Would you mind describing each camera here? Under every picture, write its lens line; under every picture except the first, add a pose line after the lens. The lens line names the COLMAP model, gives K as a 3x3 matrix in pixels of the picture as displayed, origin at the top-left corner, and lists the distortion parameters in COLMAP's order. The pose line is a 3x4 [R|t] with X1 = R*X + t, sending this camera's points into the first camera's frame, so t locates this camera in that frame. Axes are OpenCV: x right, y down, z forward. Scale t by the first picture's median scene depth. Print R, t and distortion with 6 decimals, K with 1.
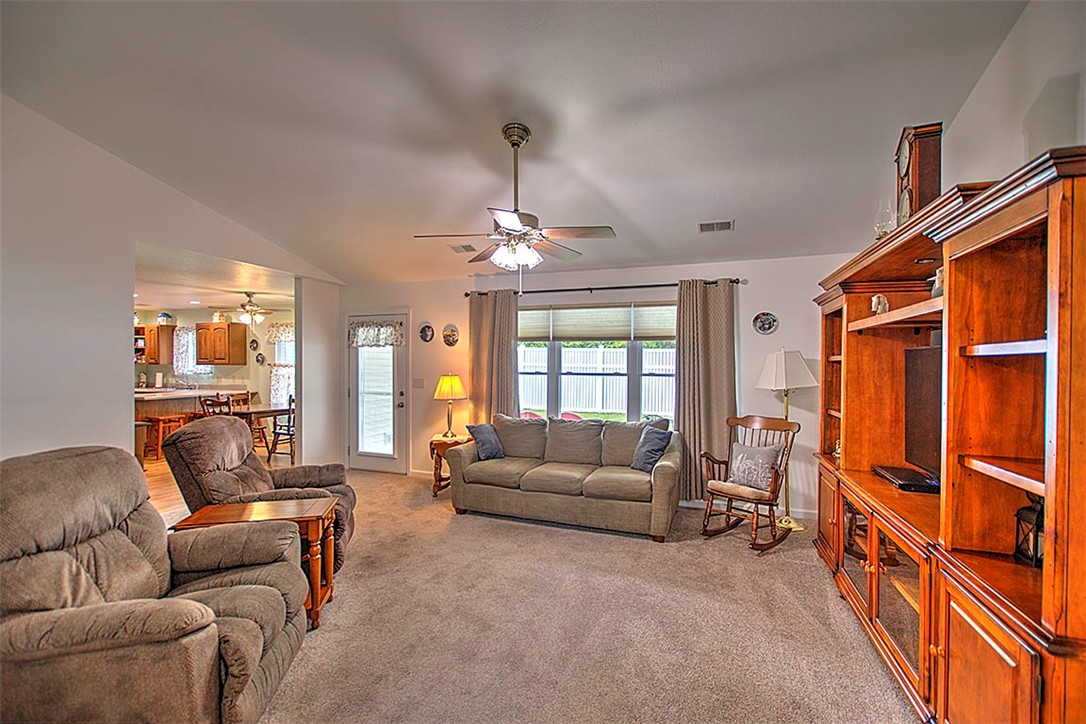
lens RADIAL K [[476.9, 0, 547.8], [0, 476.9, 362.6], [0, 0, 1]] dist [0.003715, 0.000277]
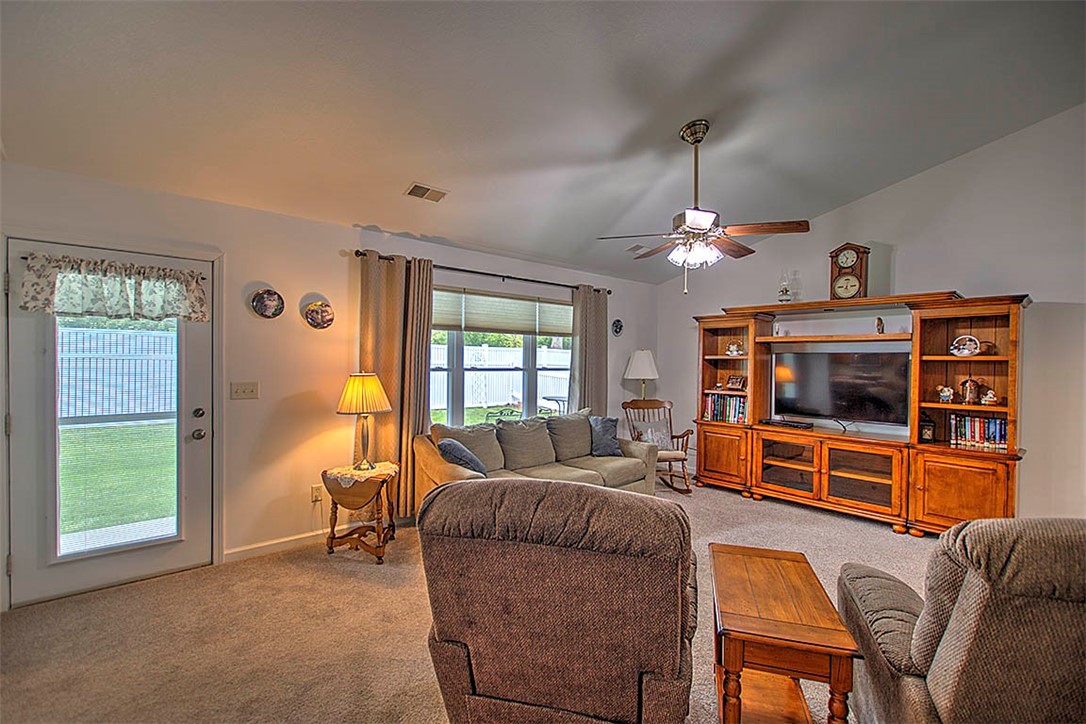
lens RADIAL K [[476.9, 0, 545.4], [0, 476.9, 363.3], [0, 0, 1]] dist [0.003715, 0.000277]
pose [[0.482905, -0.002892, 0.875668, -0.648031], [-0.009746, 0.999915, 0.008677, 0.003141], [-0.875619, -0.012724, 0.482836, 0.461983]]
